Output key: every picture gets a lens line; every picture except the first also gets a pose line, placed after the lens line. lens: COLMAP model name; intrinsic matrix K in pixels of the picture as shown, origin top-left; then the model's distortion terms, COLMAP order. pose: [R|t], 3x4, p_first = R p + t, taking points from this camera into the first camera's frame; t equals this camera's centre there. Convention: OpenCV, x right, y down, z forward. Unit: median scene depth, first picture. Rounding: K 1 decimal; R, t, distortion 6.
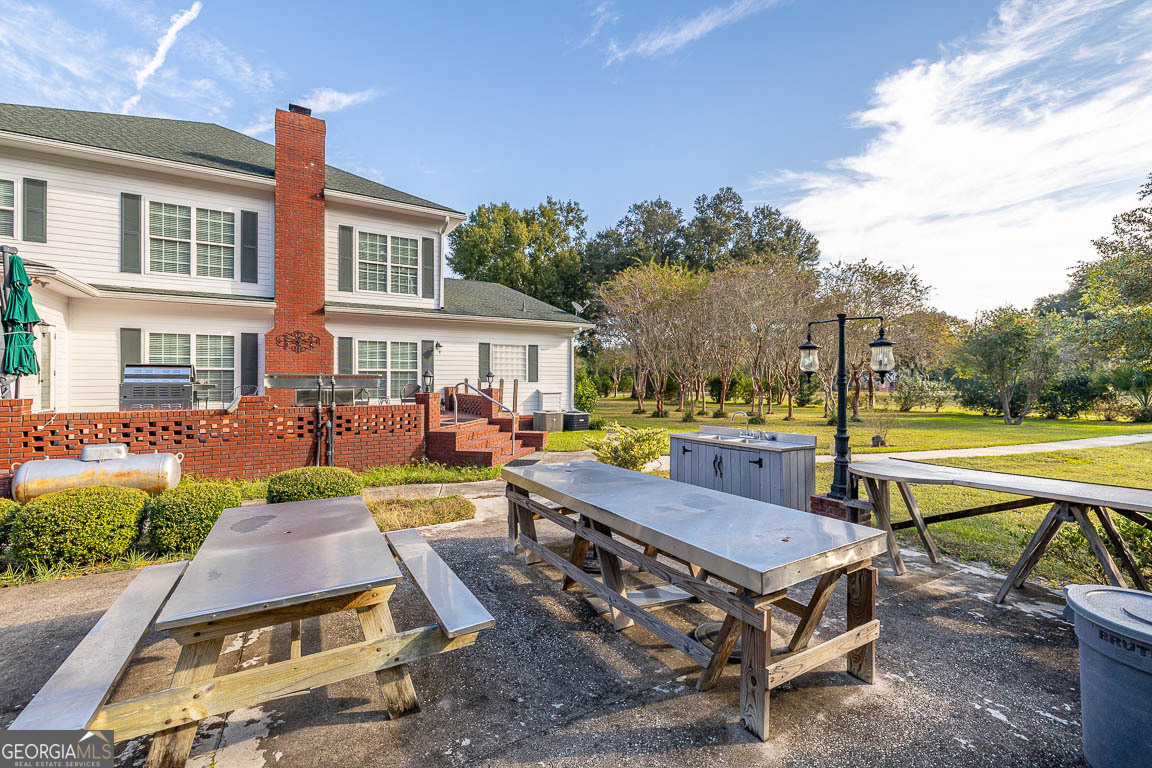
lens RADIAL K [[491.9, 0, 576.0], [0, 491.9, 384.0], [0, 0, 1]] dist [0.002595, 0.000543]
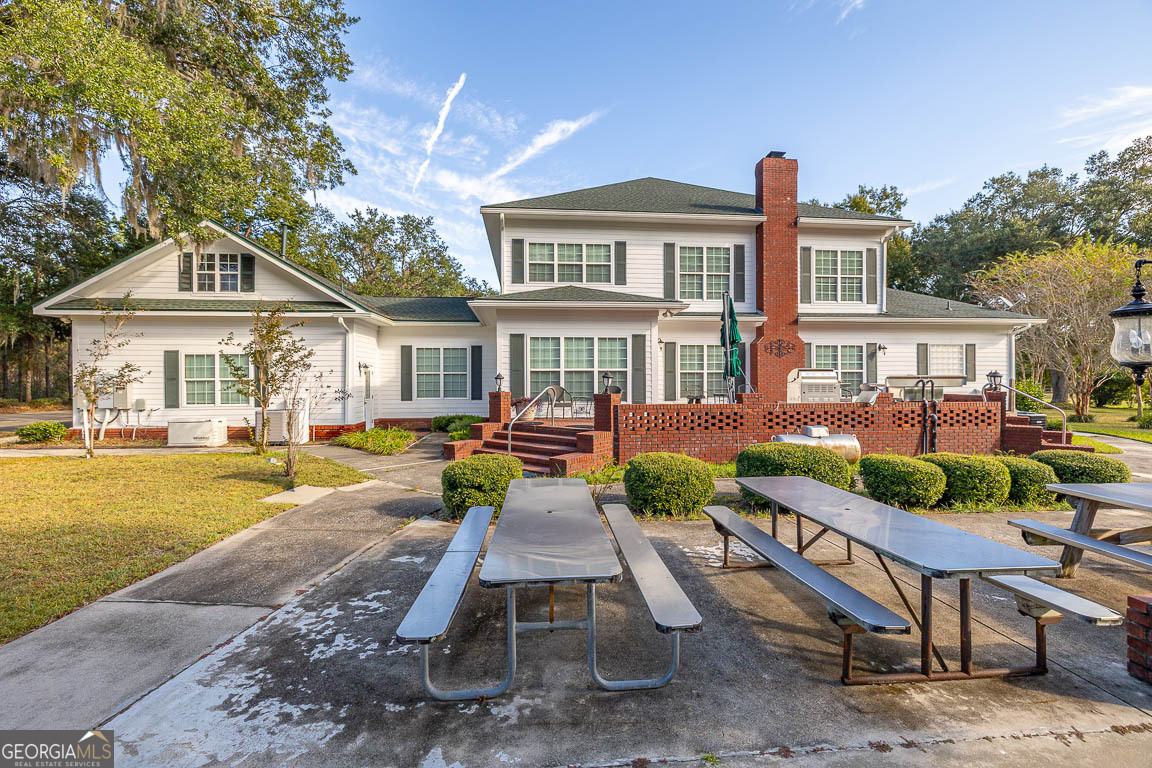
lens RADIAL K [[494.6, 0, 576.0], [0, 494.6, 384.0], [0, 0, 1]] dist [-0.000651, 0.000594]
pose [[0.907208, -0.002007, -0.420678, -0.451620], [0.001476, 0.999998, -0.001588, 0.001407], [0.420680, 0.000819, 0.907209, -0.265359]]
